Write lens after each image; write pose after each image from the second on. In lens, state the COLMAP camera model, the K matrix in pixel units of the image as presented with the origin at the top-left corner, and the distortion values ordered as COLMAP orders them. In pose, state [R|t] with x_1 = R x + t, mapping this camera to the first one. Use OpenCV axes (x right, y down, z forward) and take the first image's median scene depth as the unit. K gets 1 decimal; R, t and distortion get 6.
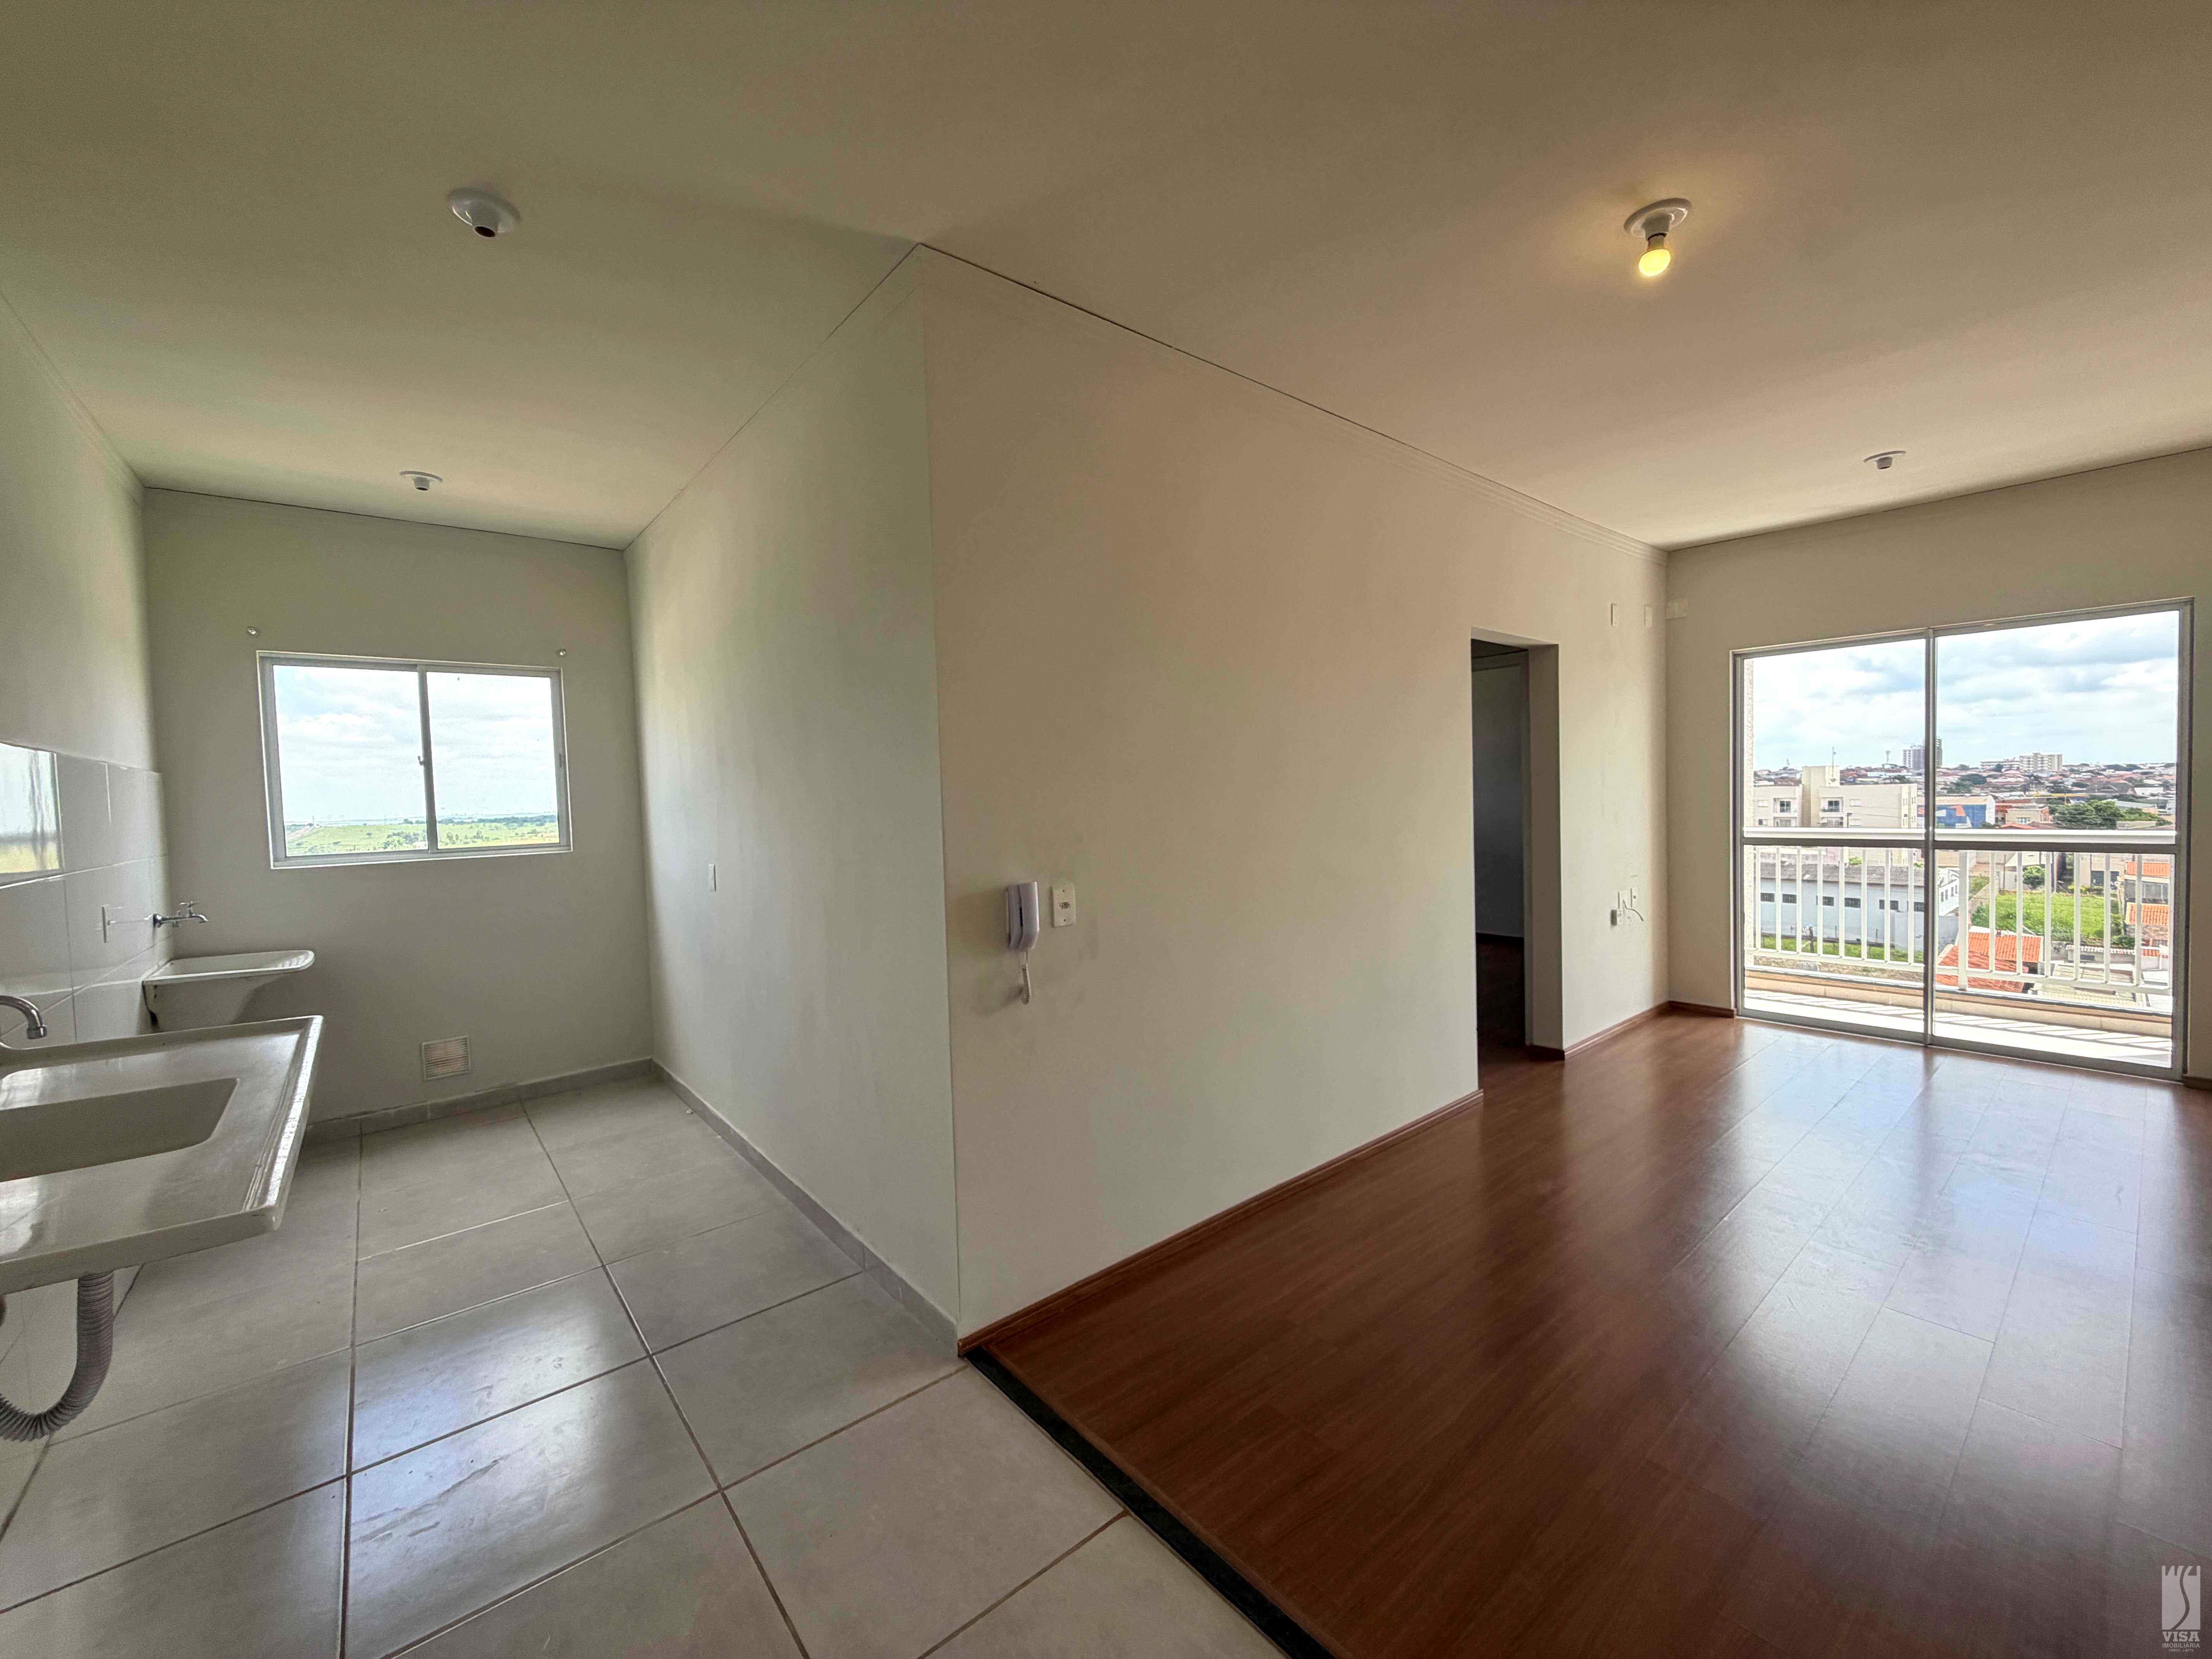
lens RADIAL K [[882.9, 0, 1107.9], [0, 882.9, 830.1], [0, 0, 1]] dist [0.014271, -0.000678]
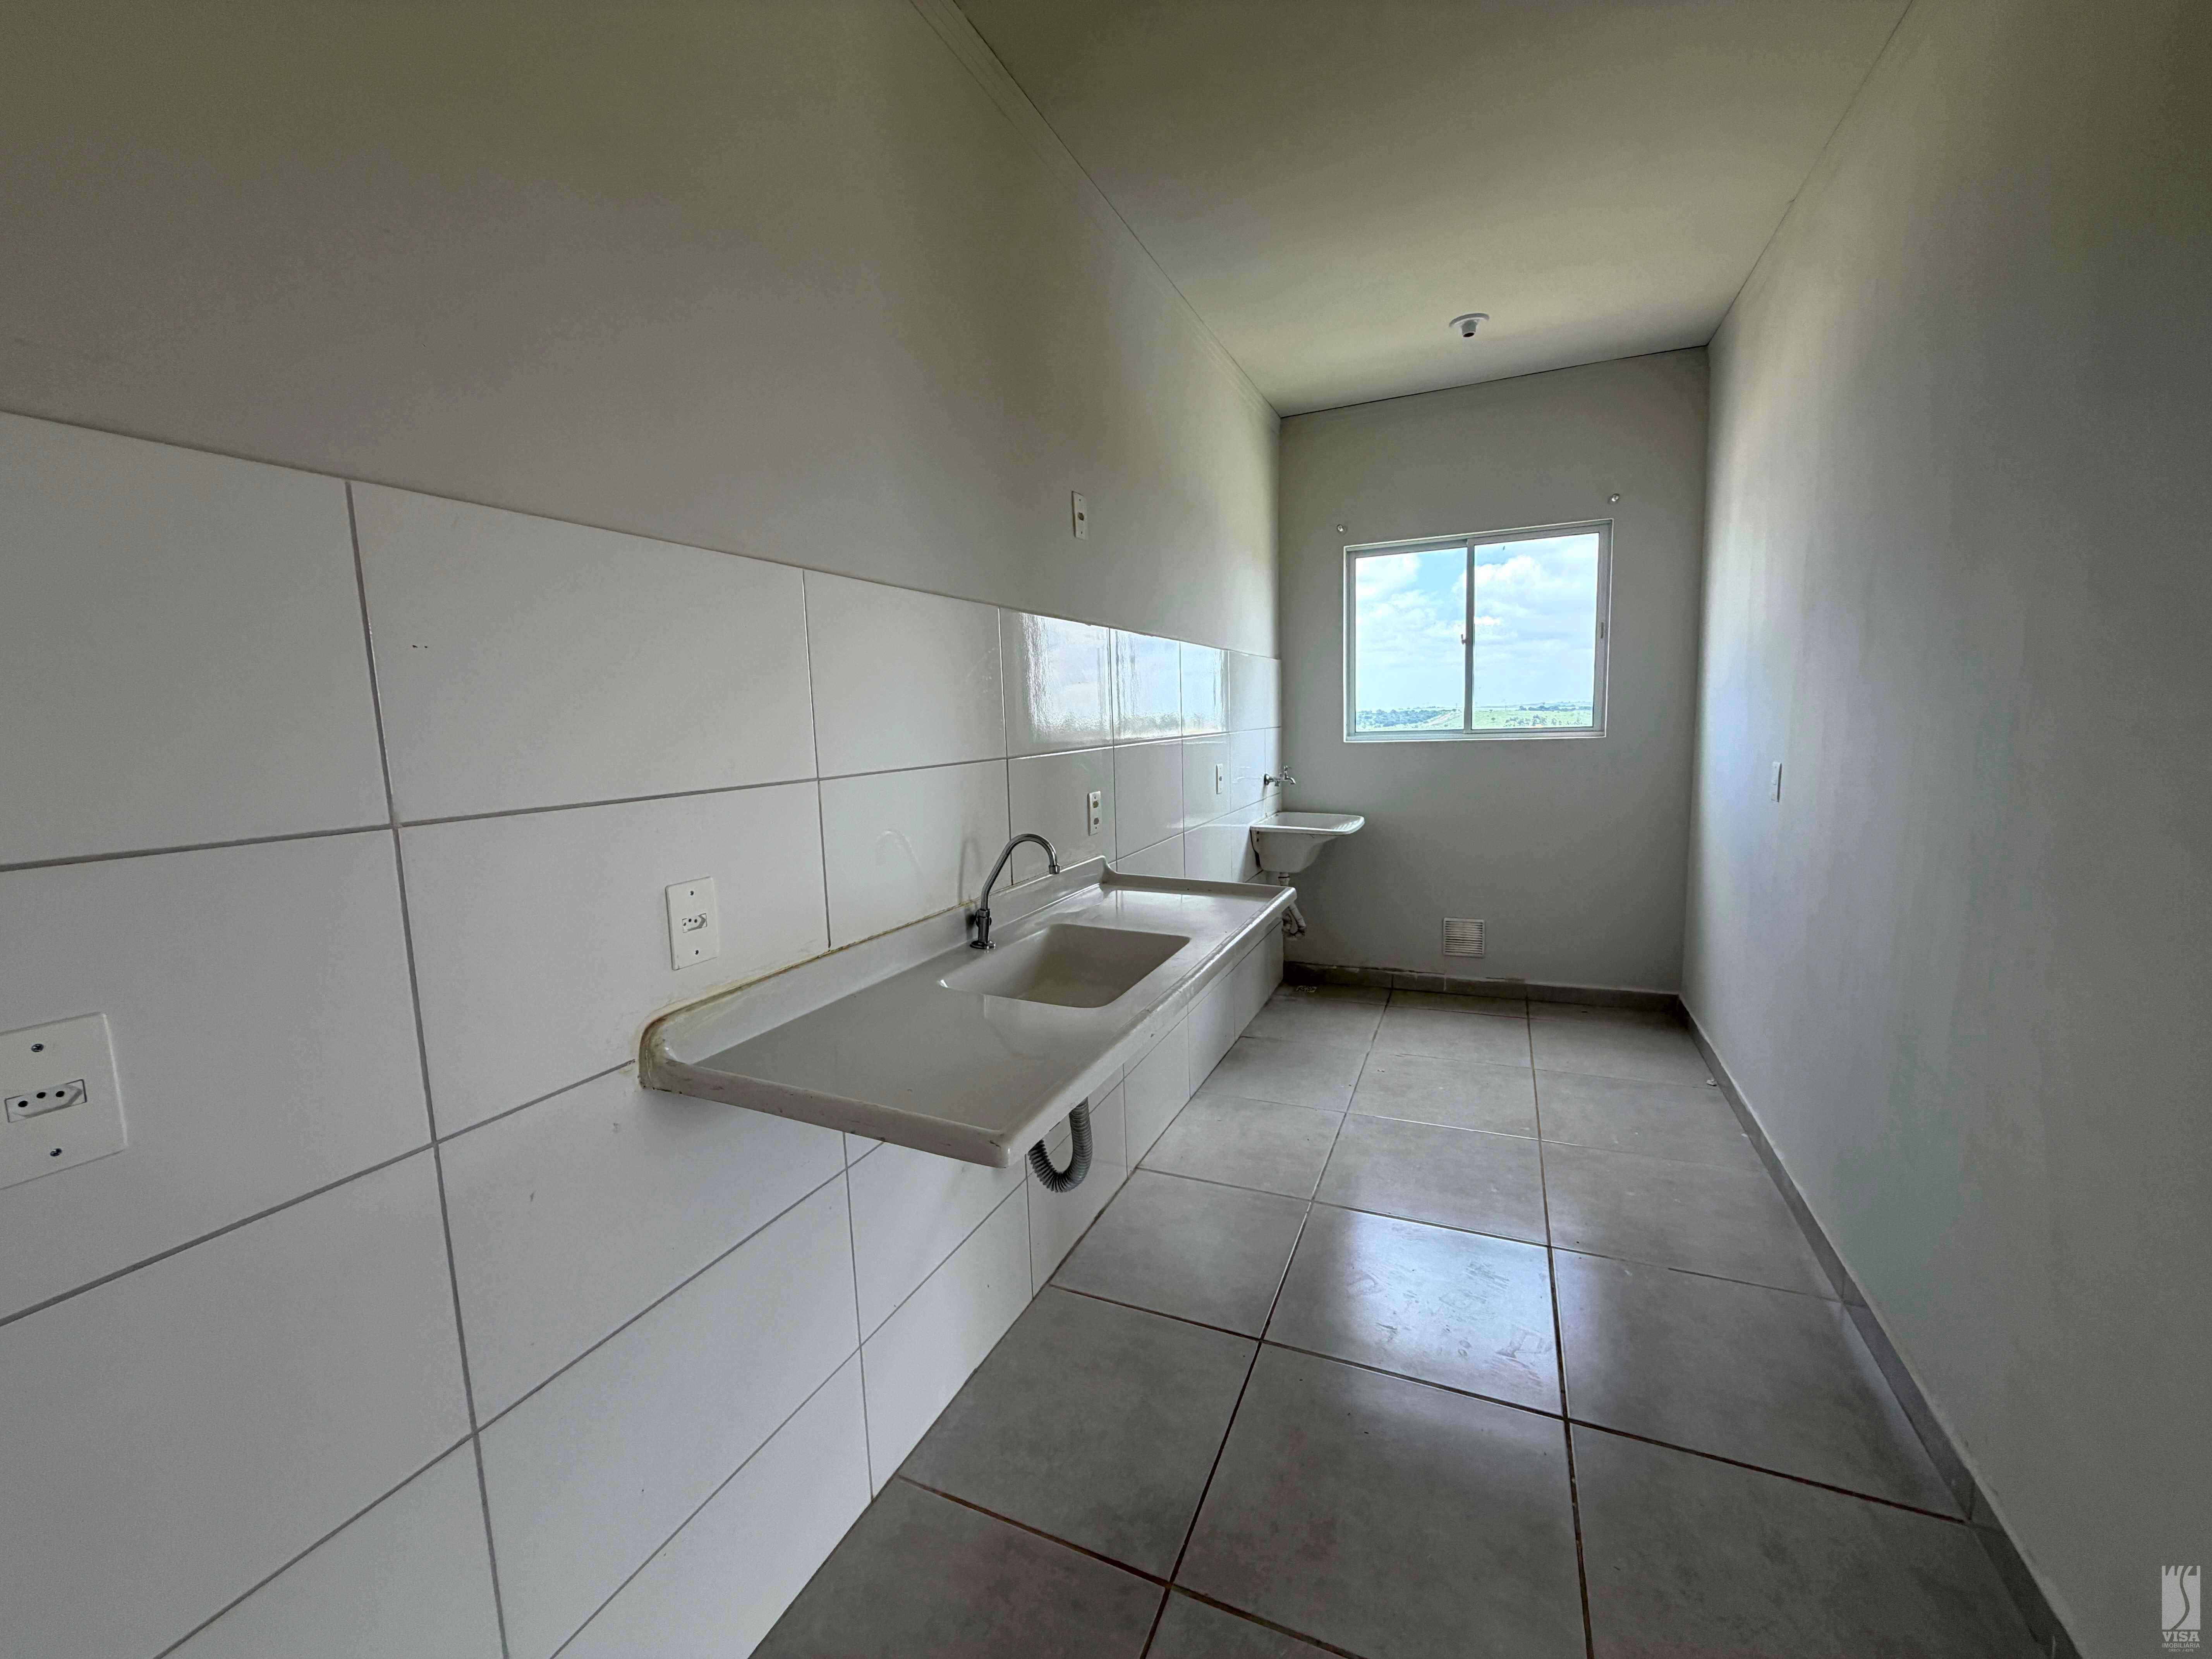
lens RADIAL K [[882.9, 0, 1111.0], [0, 882.9, 820.7], [0, 0, 1]] dist [0.014271, -0.000678]
pose [[0.448336, 0.121048, -0.885631, -0.046246], [-0.019274, 0.991867, 0.125811, 0.005512], [0.893657, -0.039335, 0.447022, 0.184338]]
